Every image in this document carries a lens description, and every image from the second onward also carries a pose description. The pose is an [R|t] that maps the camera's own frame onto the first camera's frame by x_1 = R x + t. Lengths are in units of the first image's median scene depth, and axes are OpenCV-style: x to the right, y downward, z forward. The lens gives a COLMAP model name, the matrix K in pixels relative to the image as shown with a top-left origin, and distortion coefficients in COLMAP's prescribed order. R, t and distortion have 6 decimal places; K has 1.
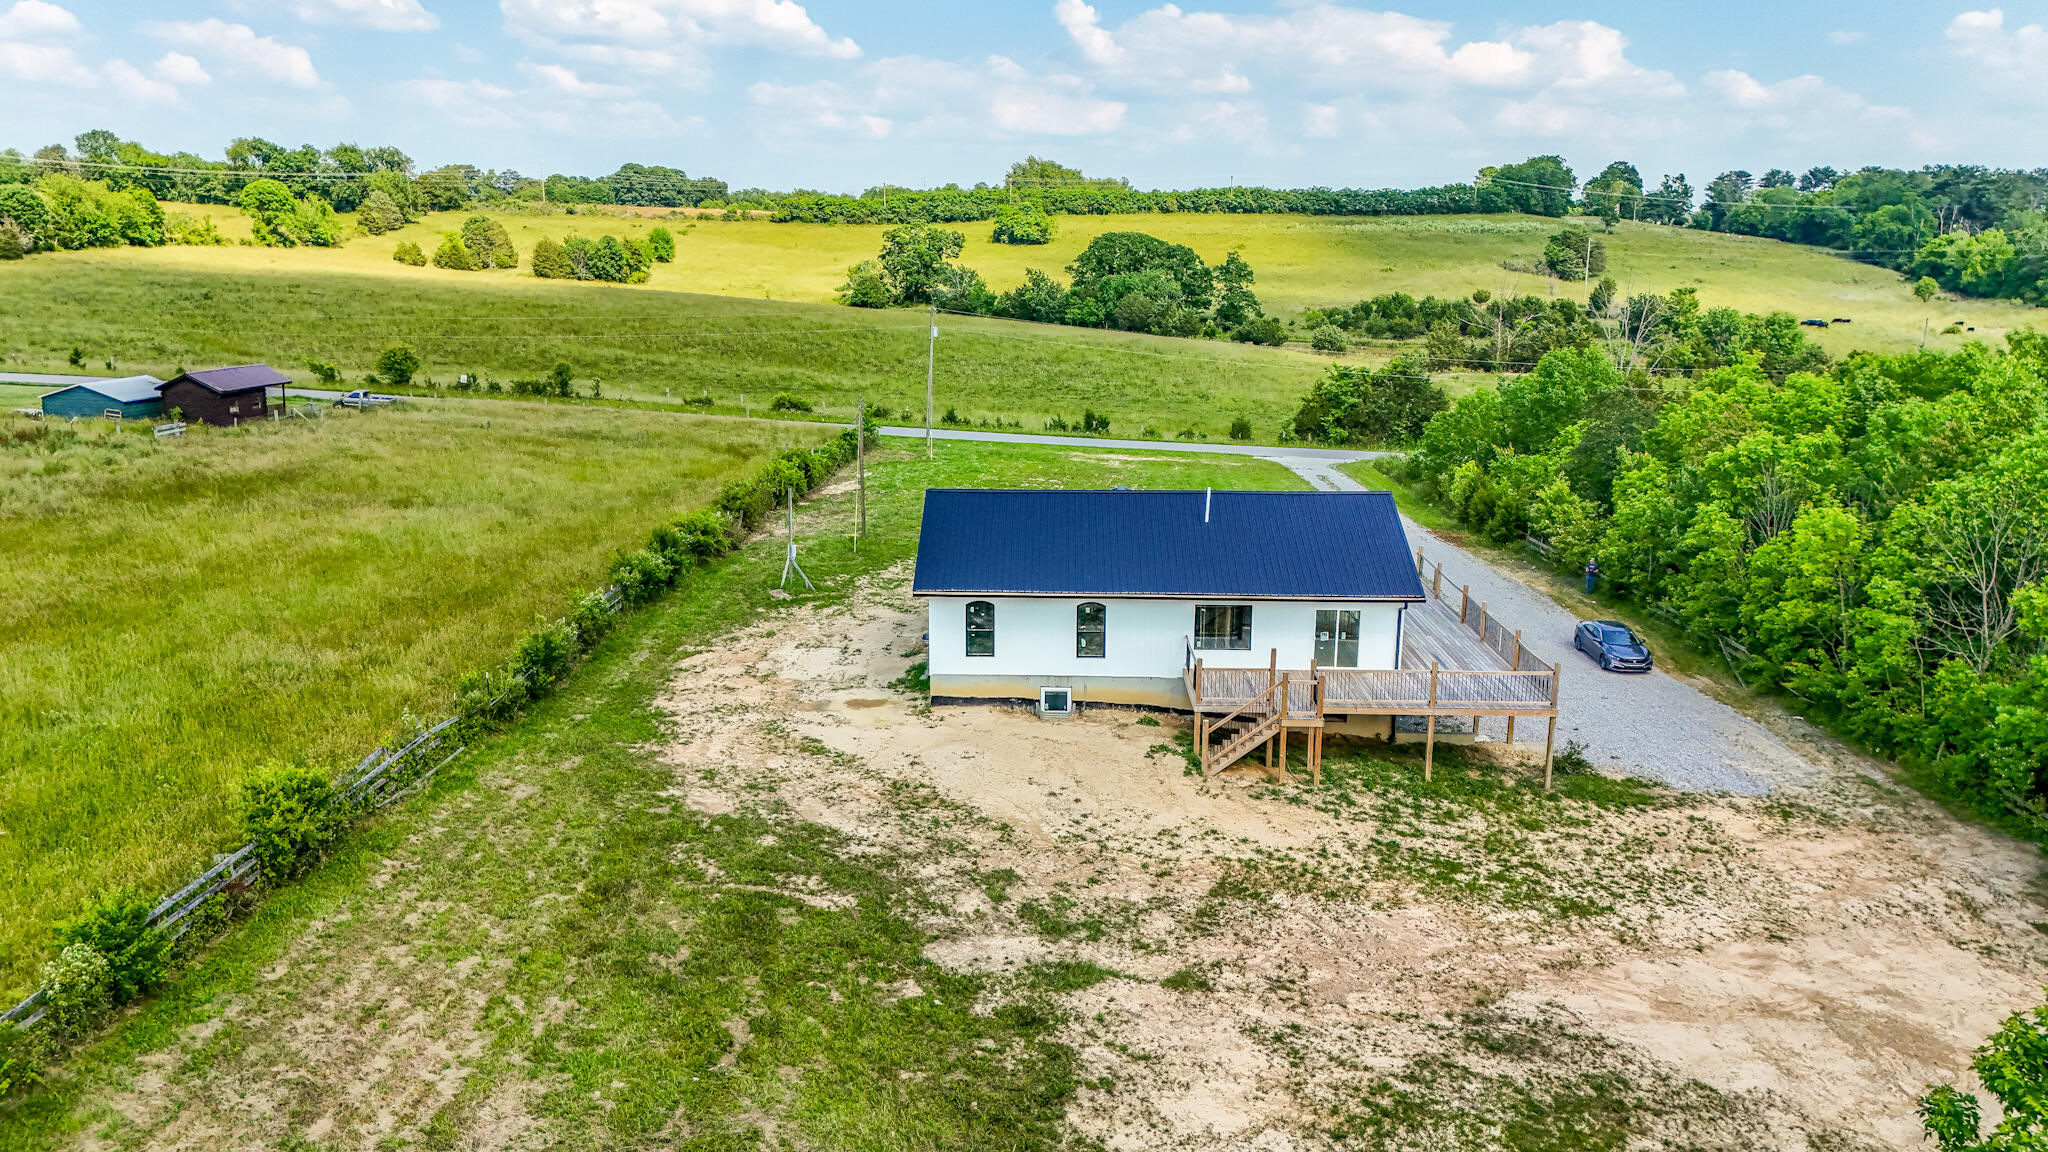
lens RADIAL K [[1551.0, 0, 1024.0], [0, 1551.0, 576.0], [0, 0, 1]] dist [0.112876, -0.169201]
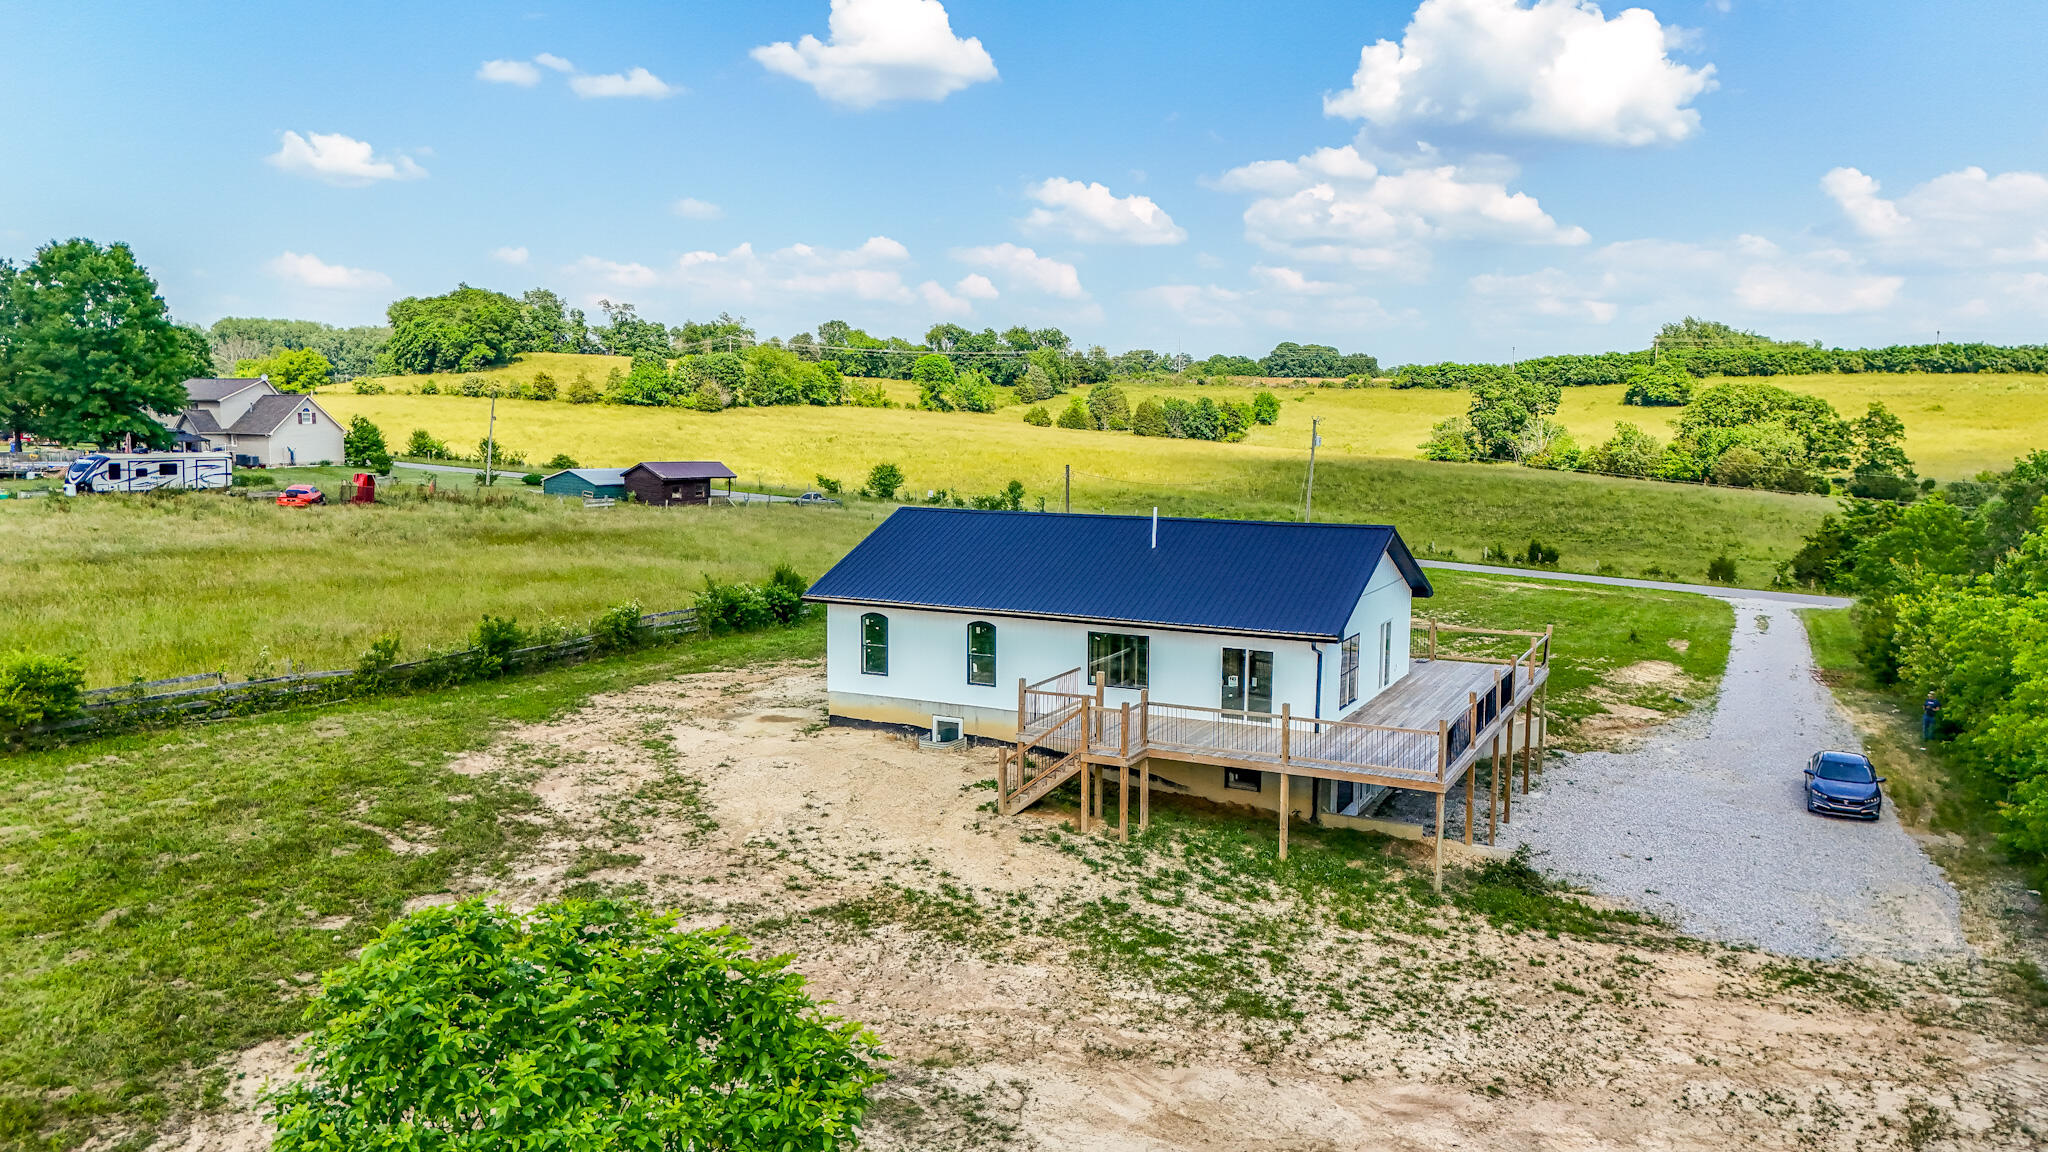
lens RADIAL K [[1551.0, 0, 1024.0], [0, 1551.0, 576.0], [0, 0, 1]] dist [0.112876, -0.169201]
pose [[0.895729, 0.047788, -0.442024, 0.447260], [-0.101725, 0.989862, -0.099124, 0.075547], [0.432806, 0.133753, 0.891510, 0.218113]]
